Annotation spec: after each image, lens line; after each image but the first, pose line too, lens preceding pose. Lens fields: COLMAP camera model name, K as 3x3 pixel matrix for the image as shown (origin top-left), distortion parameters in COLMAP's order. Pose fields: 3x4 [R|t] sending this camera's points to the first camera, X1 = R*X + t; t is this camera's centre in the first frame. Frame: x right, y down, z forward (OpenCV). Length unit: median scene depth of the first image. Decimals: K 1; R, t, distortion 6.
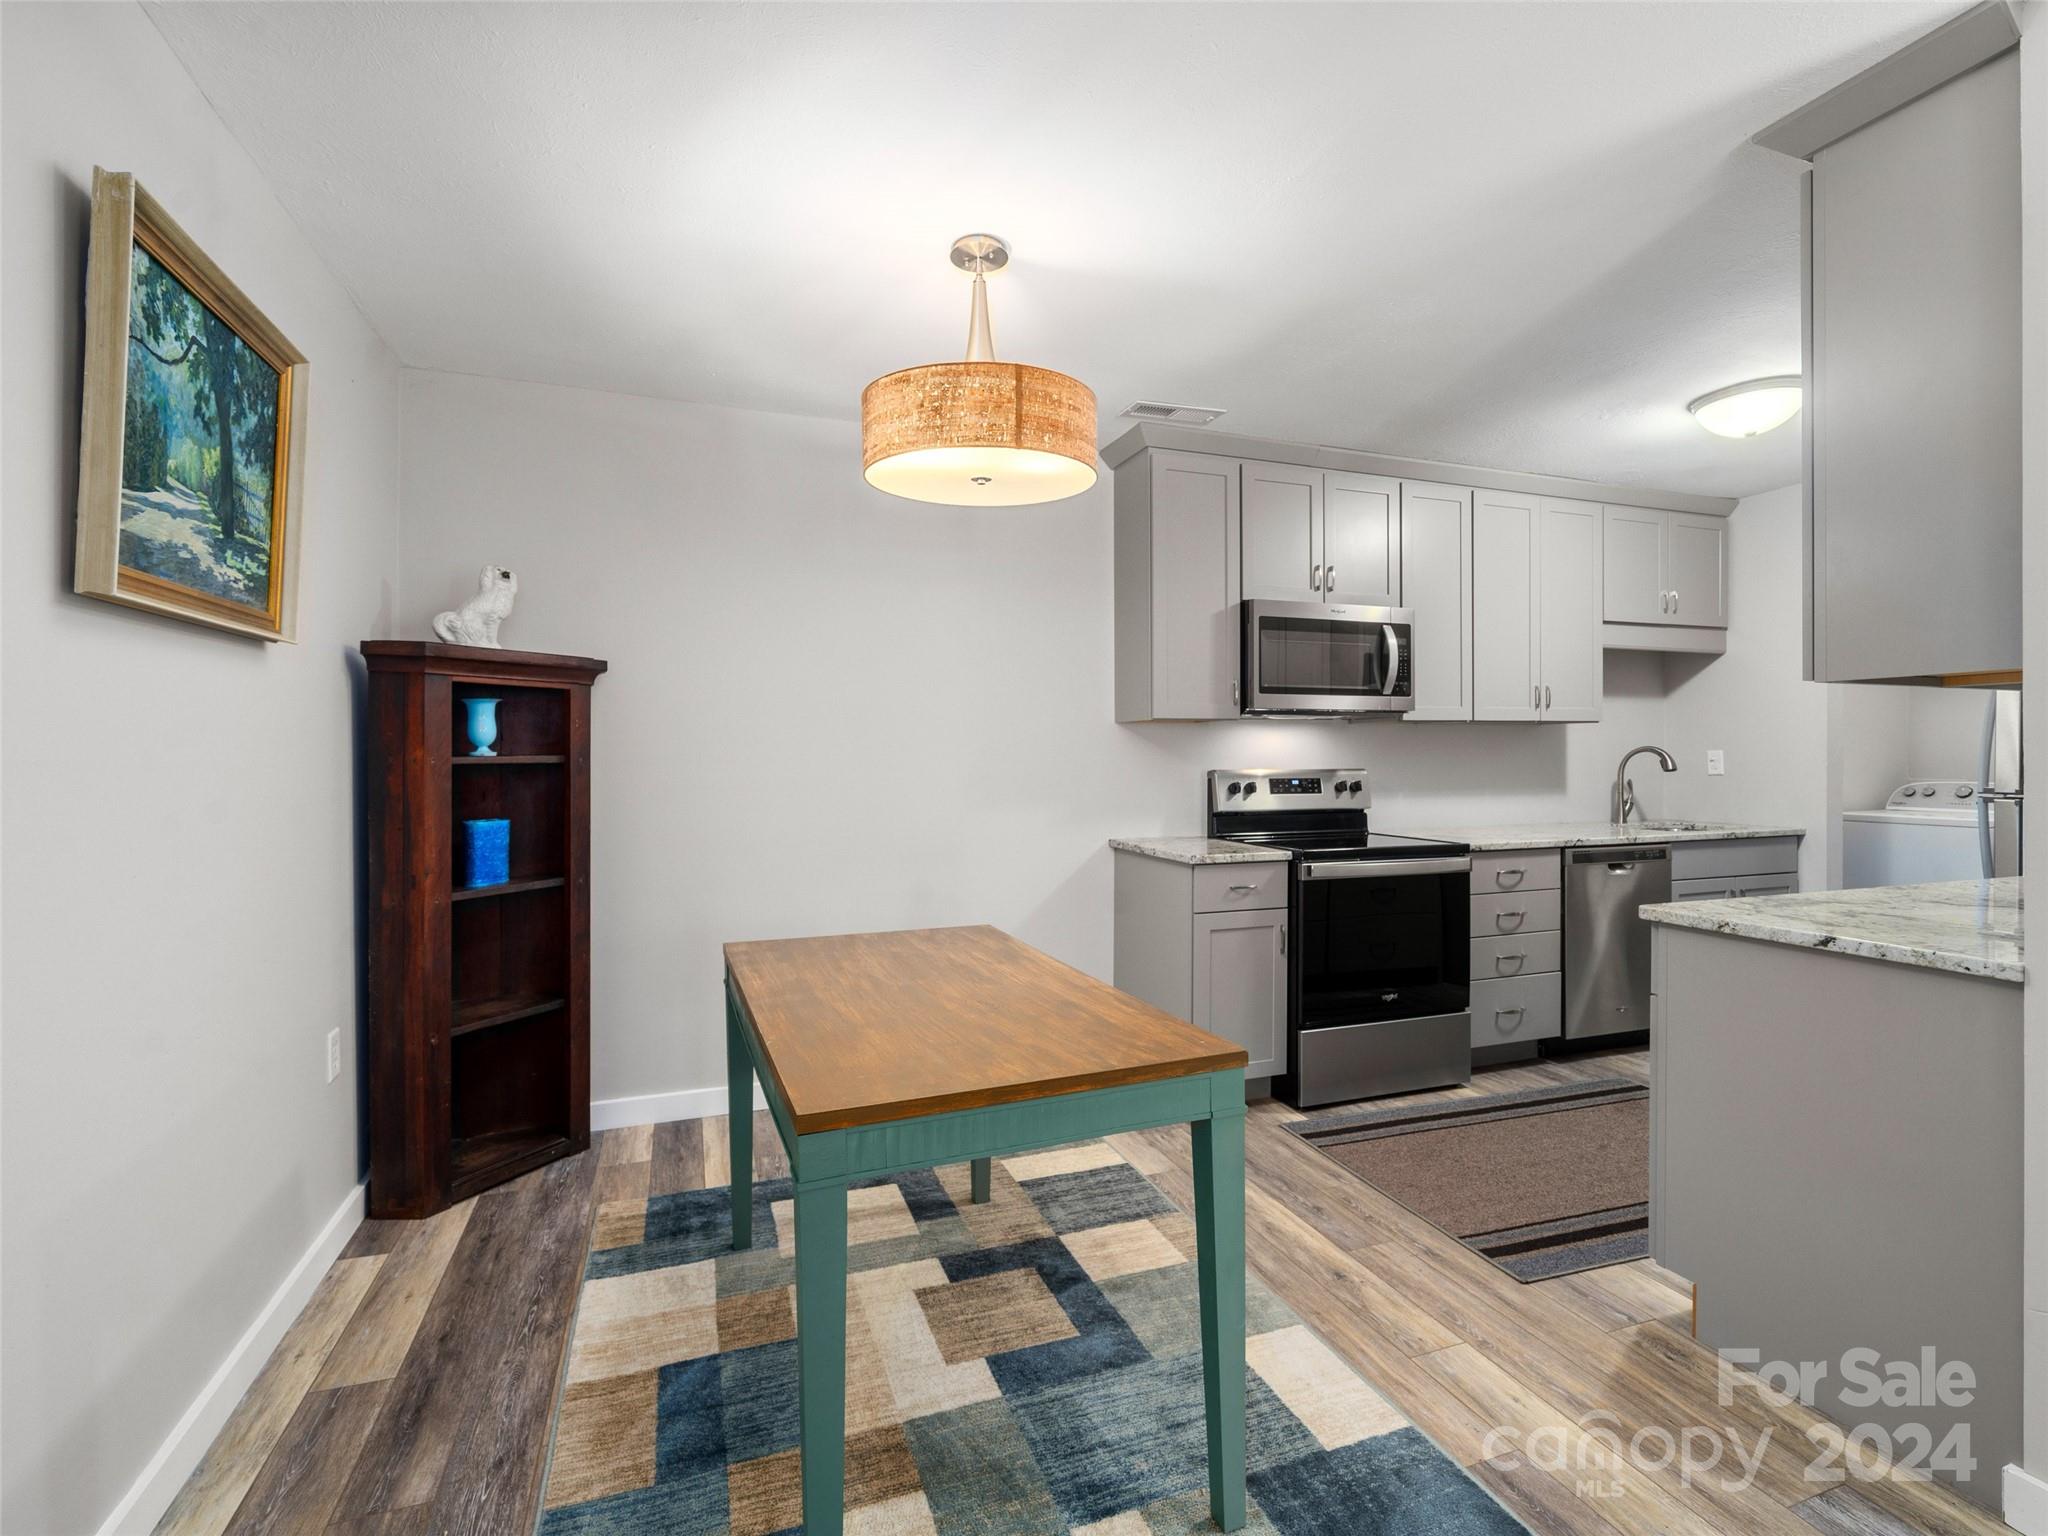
lens RADIAL K [[939.0, 0, 1023.0], [0, 939.0, 760.0], [0, 0, 1]] dist [0.001539, 0.000563]
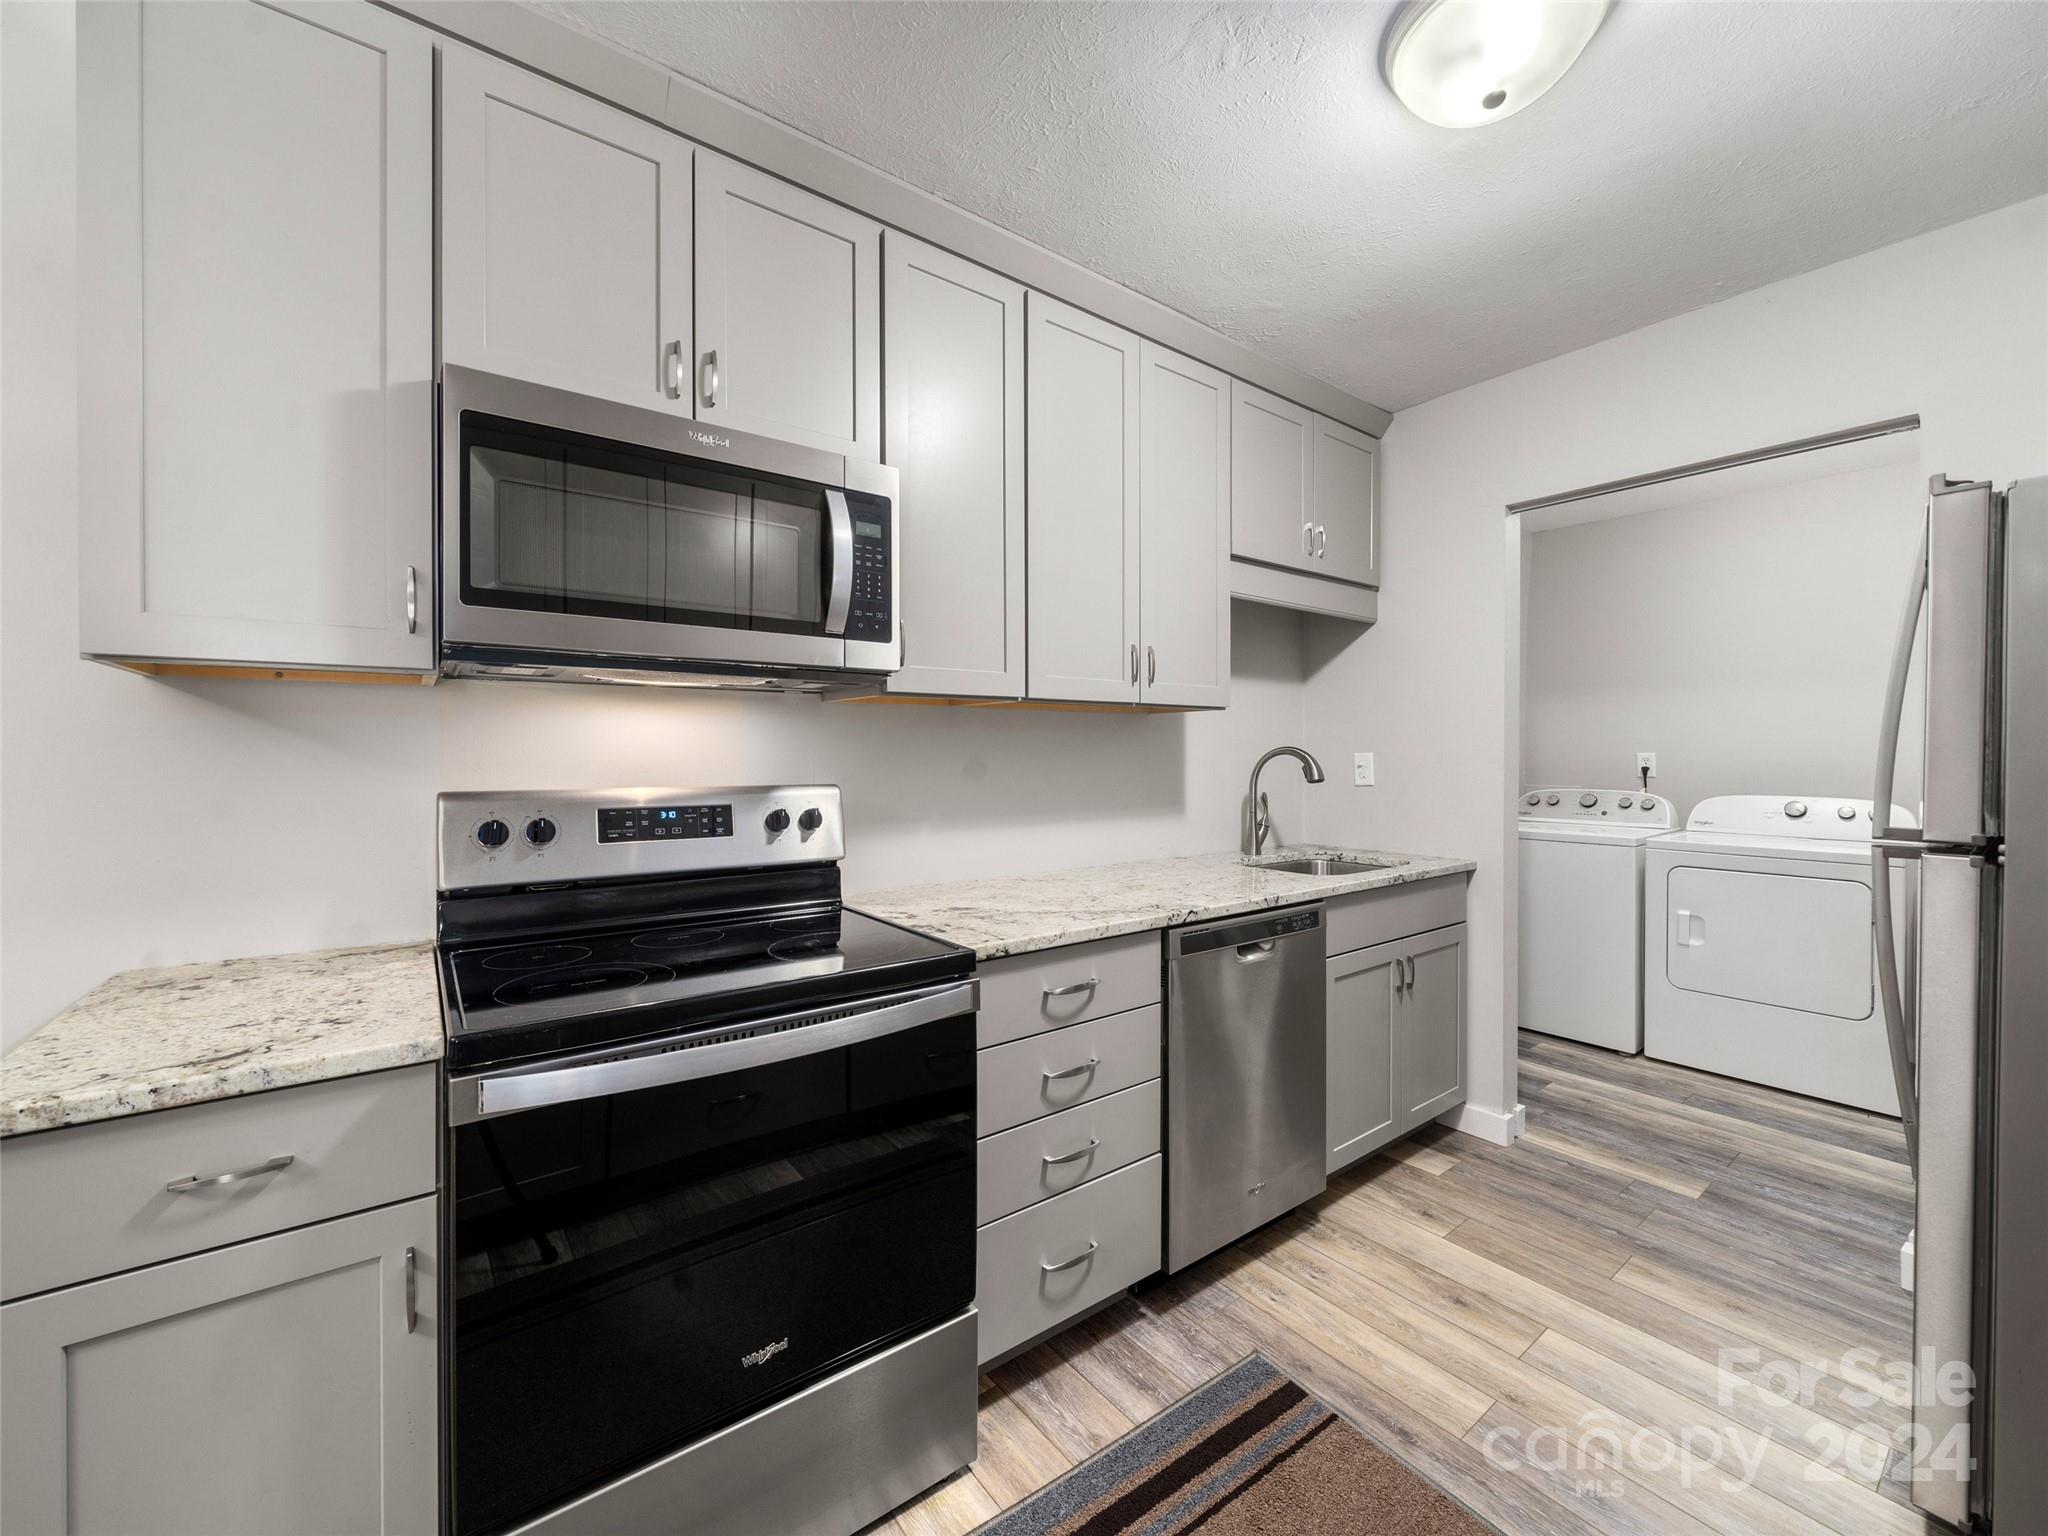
lens RADIAL K [[808.7, 0, 1016.3], [0, 808.7, 762.1], [0, 0, 1]] dist [-0.005083, -0.000528]
pose [[0.958627, 0.000306, 0.284665, 0.352850], [-0.000956, 0.999997, 0.002146, -0.004836], [-0.284664, -0.002329, 0.958625, 0.565596]]
